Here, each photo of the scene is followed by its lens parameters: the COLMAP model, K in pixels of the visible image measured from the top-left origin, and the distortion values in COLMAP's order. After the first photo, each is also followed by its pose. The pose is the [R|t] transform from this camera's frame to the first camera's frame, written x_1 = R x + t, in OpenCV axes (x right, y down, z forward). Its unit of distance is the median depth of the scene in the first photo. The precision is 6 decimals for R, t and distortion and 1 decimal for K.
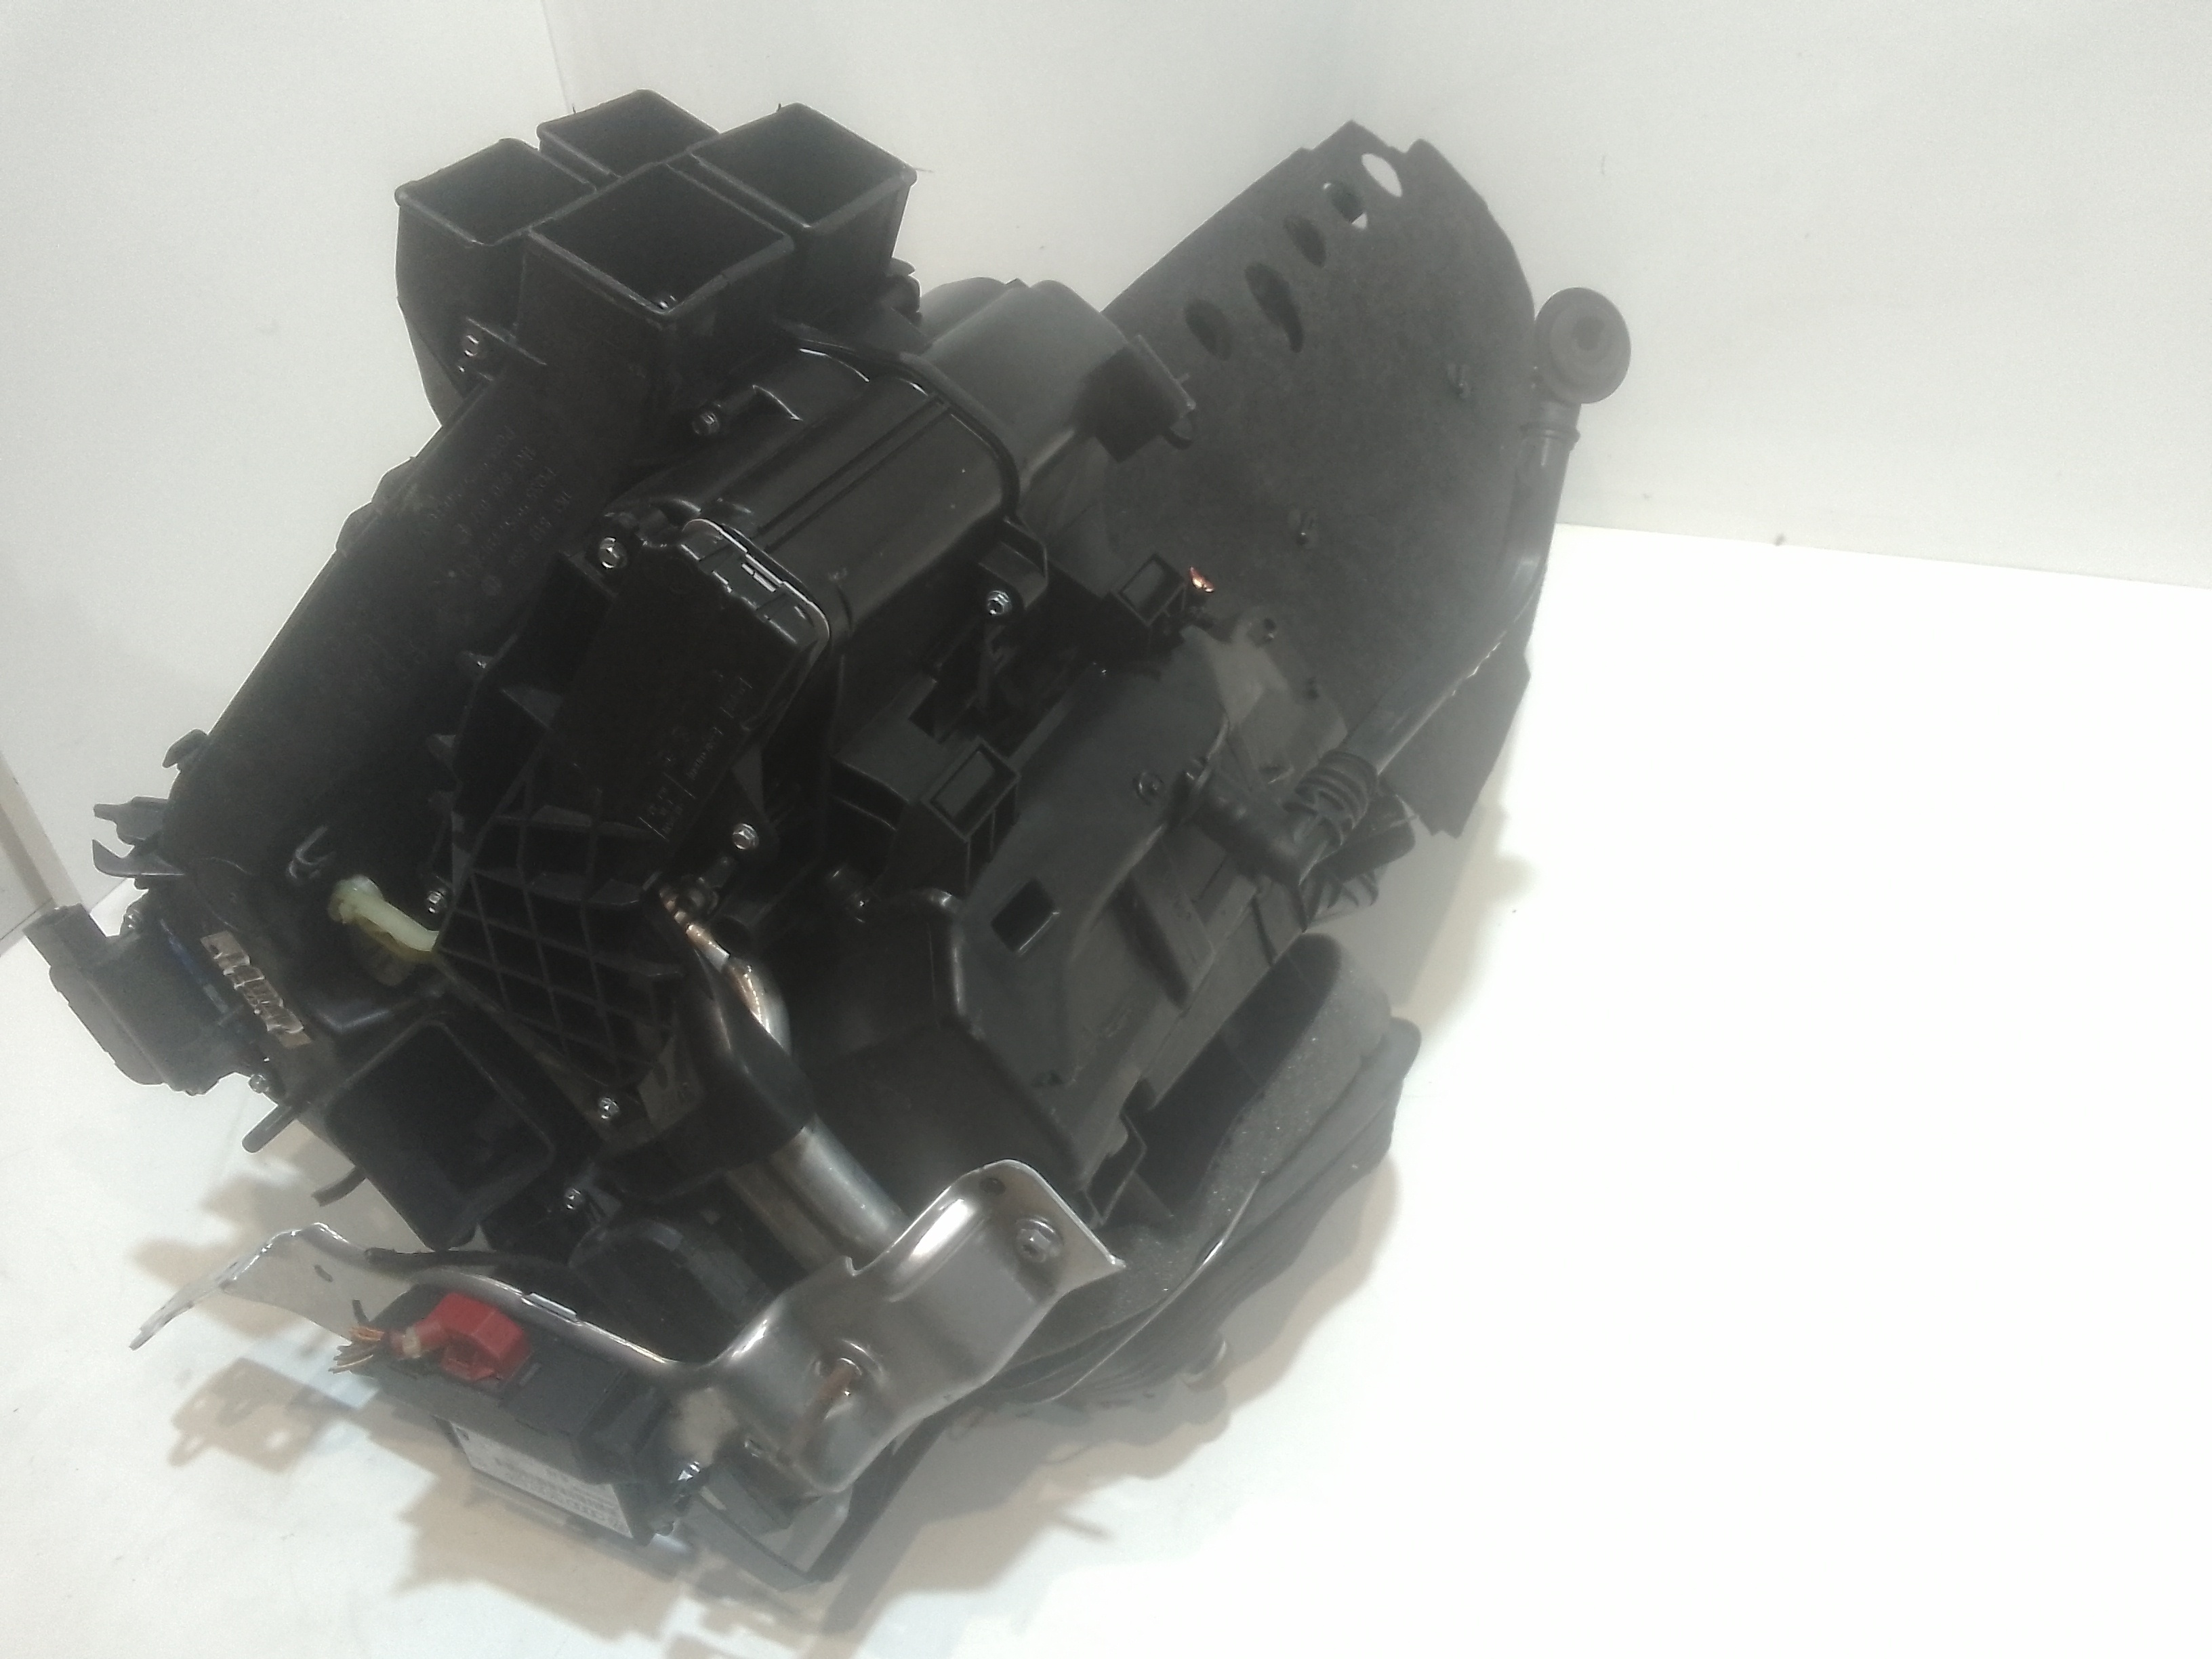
lens RADIAL K [[1701.3, 0, 1106.1], [0, 1701.3, 835.2], [0, 0, 1]] dist [0.040531, -0.072858]
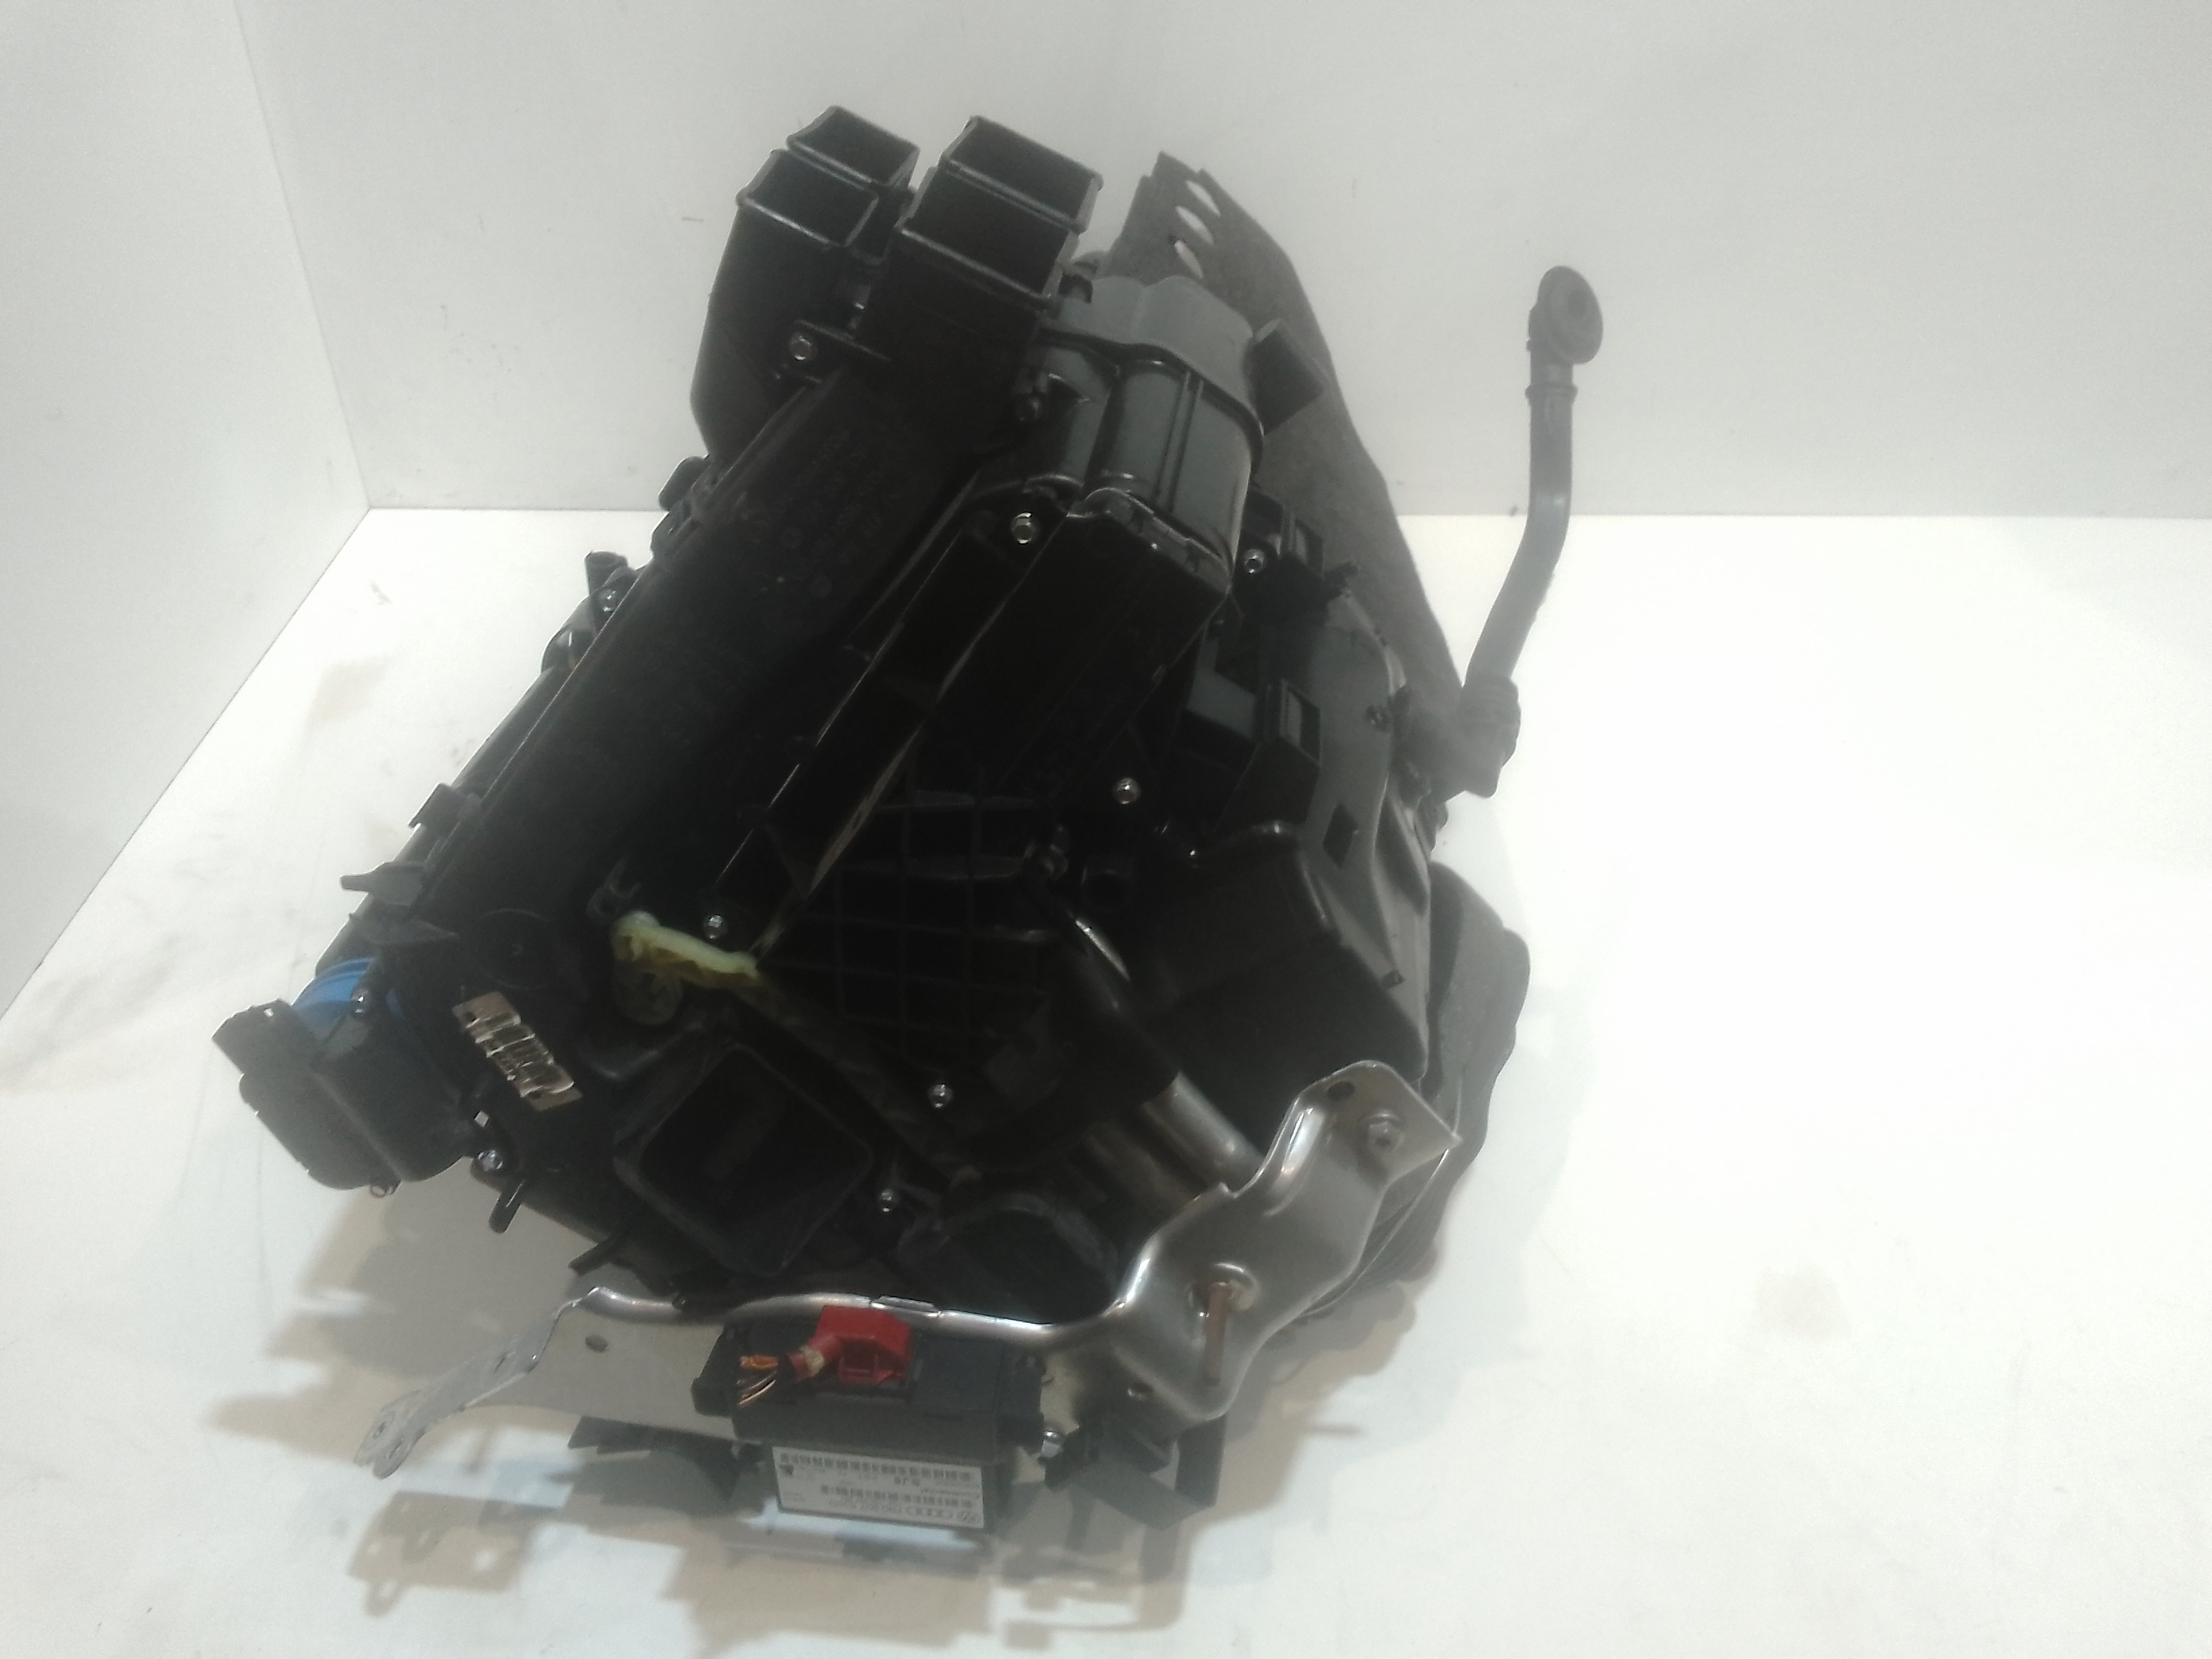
lens RADIAL K [[1748.0, 0, 1014.3], [0, 1748.0, 867.5], [0, 0, 1]] dist [0.052426, -0.089715]
pose [[0.947763, -0.142185, 0.285532, -0.499757], [0.149764, 0.988710, -0.004768, 0.035072], [-0.281630, 0.047281, 0.958357, -0.014492]]
